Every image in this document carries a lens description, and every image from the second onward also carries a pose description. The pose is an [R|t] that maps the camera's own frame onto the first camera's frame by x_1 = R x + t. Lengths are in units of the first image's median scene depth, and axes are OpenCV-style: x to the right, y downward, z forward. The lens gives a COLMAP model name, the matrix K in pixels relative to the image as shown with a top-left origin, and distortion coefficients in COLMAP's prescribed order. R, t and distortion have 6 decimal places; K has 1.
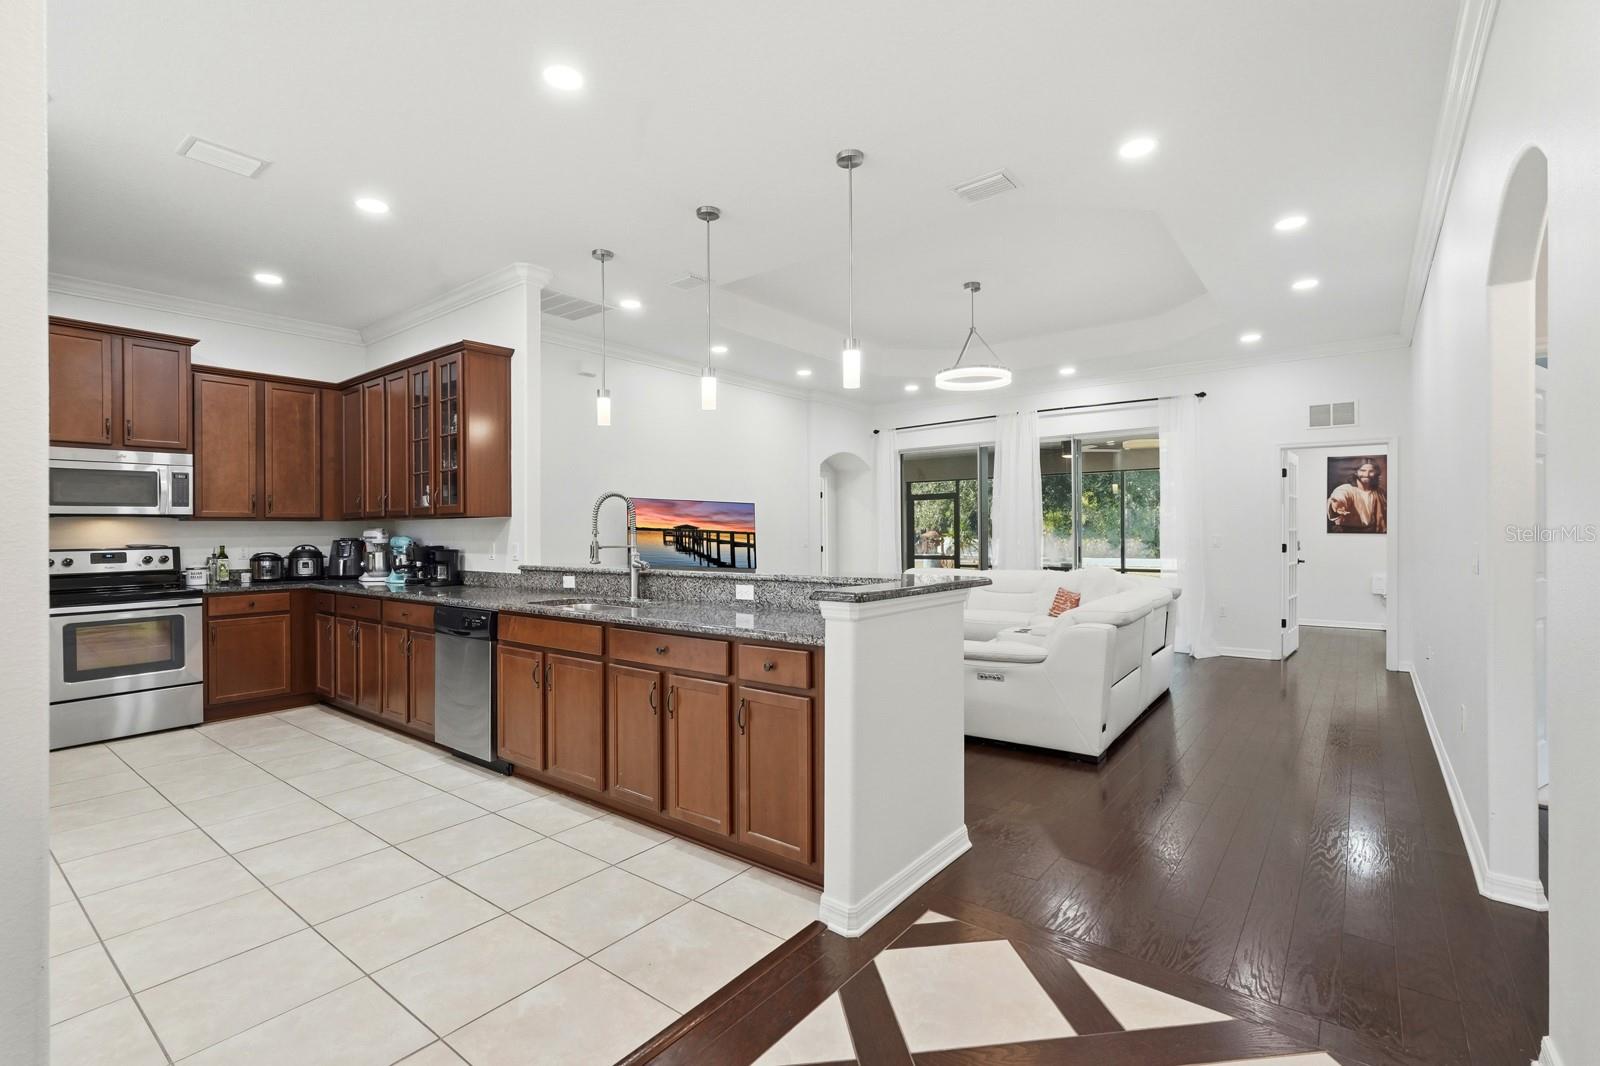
lens RADIAL K [[709.0, 0, 814.8], [0, 709.0, 534.0], [0, 0, 1]] dist [-0.005149, 0.007071]
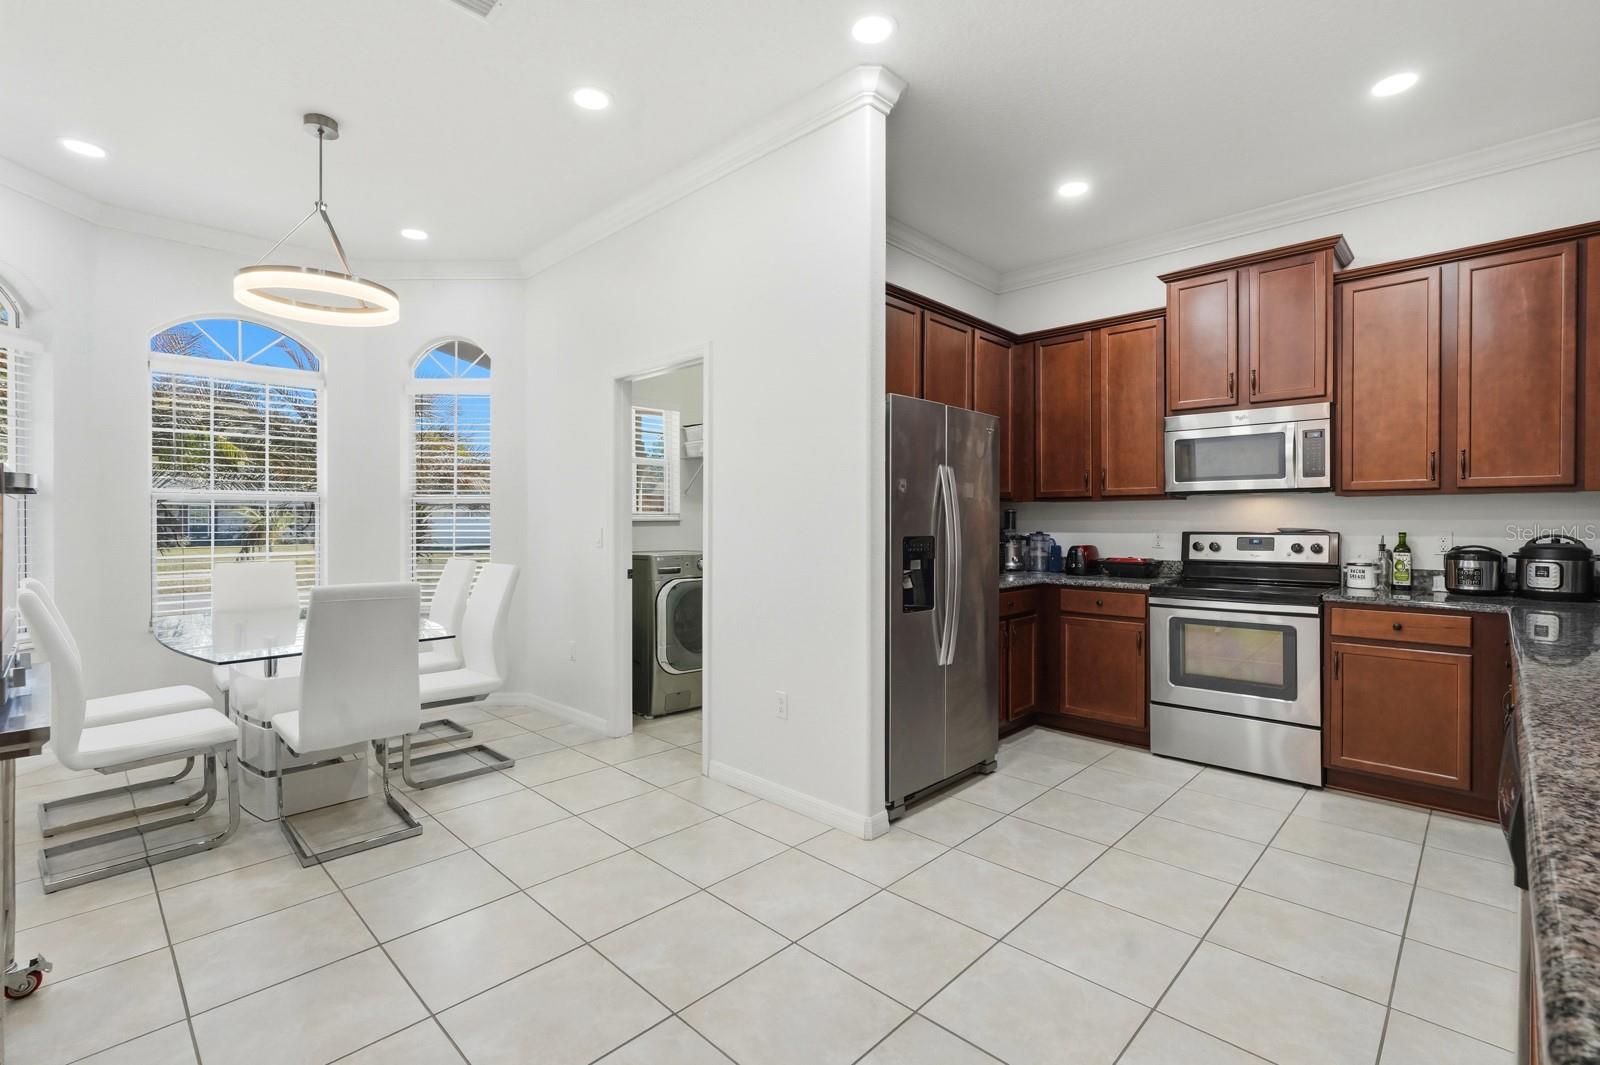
lens RADIAL K [[709.0, 0, 803.0], [0, 709.0, 524.5], [0, 0, 1]] dist [-0.005149, 0.007071]
pose [[-0.114206, 0.012272, -0.993381, -0.118183], [-0.006556, 0.999893, 0.013106, 0.004035], [0.993435, 0.008010, -0.114113, 0.560420]]
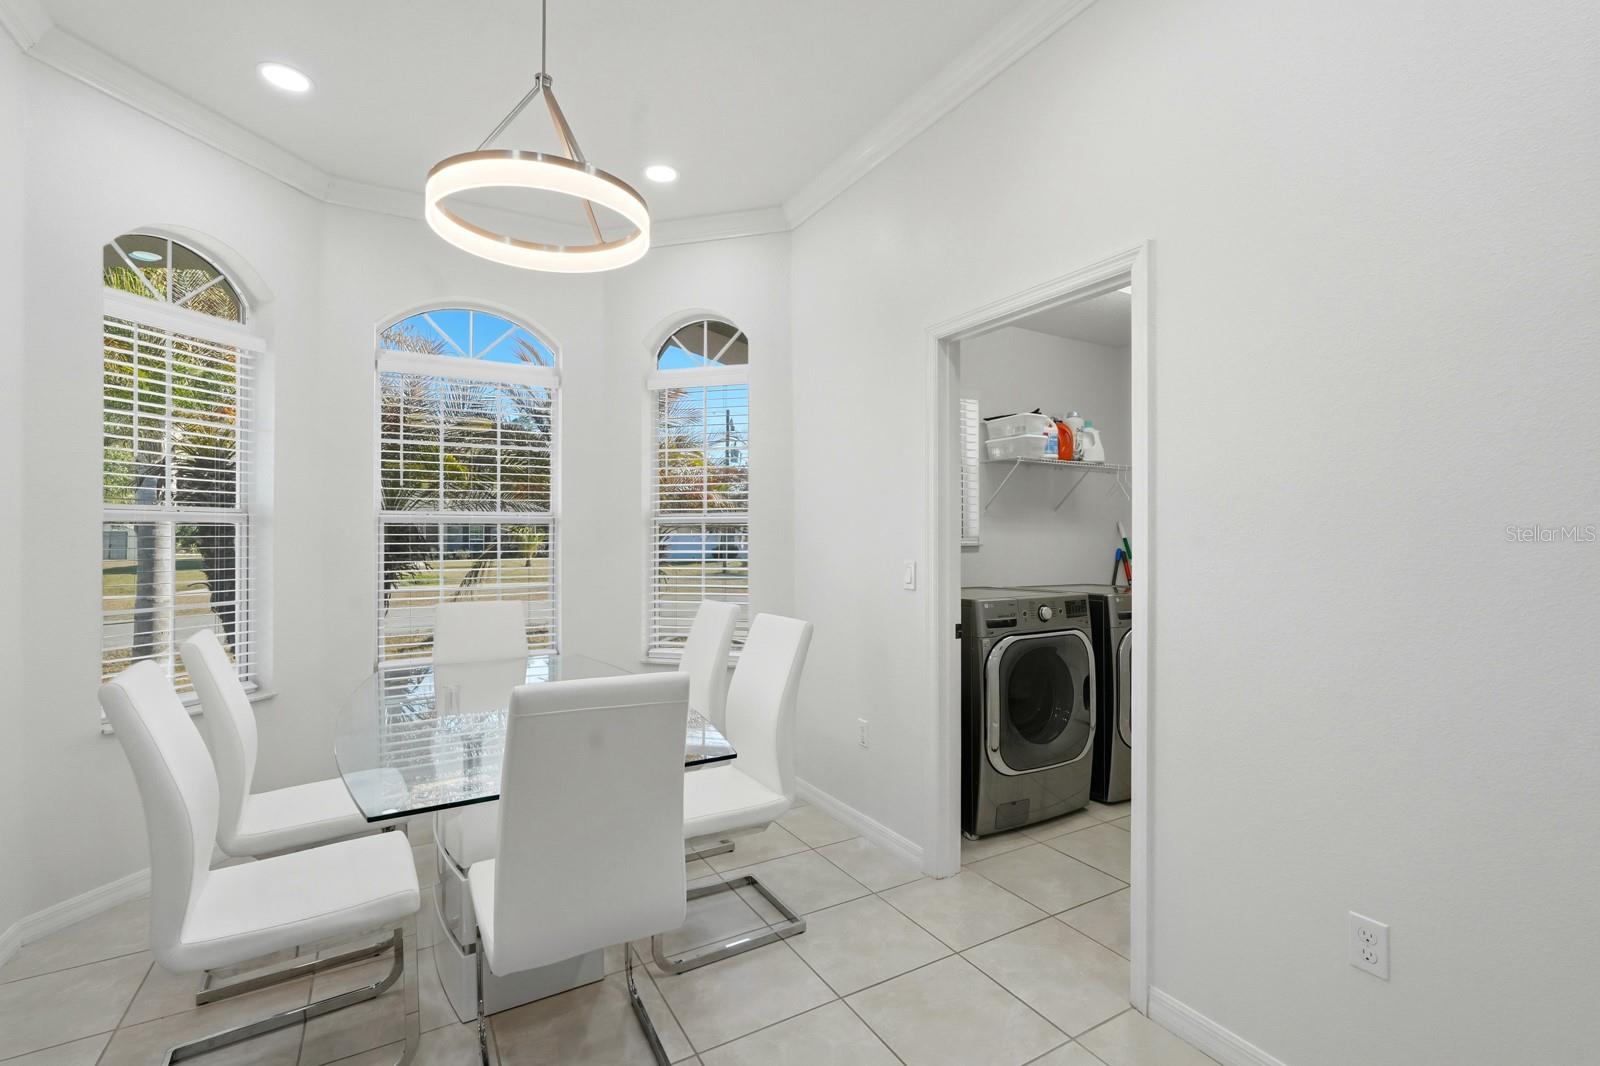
lens RADIAL K [[709.0, 0, 827.4], [0, 709.0, 526.1], [0, 0, 1]] dist [-0.005149, 0.007071]
pose [[-0.350932, -0.005904, -0.936383, -0.368710], [-0.002773, 0.999982, -0.005266, -0.004073], [0.936397, 0.000749, -0.350942, 0.361727]]
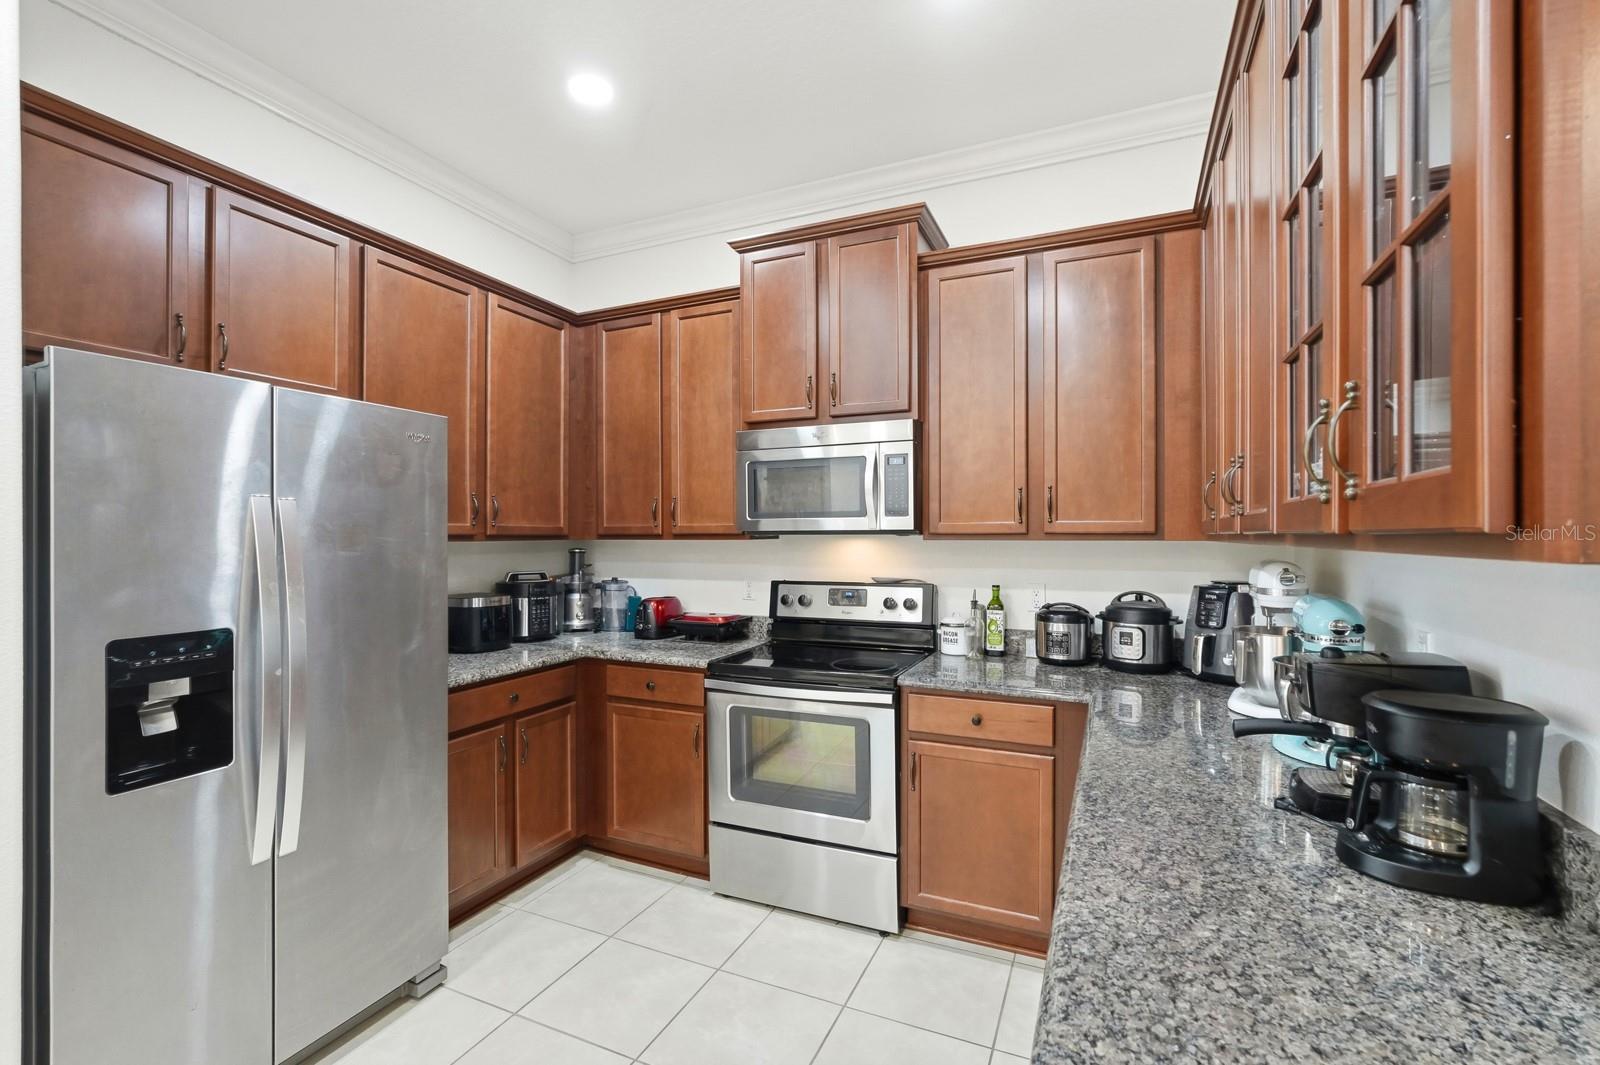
lens RADIAL K [[709.0, 0, 775.1], [0, 709.0, 536.7], [0, 0, 1]] dist [-0.005149, 0.007071]
pose [[0.213987, 0.007716, -0.976806, -0.371211], [-0.008897, 0.999943, 0.005949, -0.024400], [0.976796, 0.007418, 0.214044, 0.780322]]
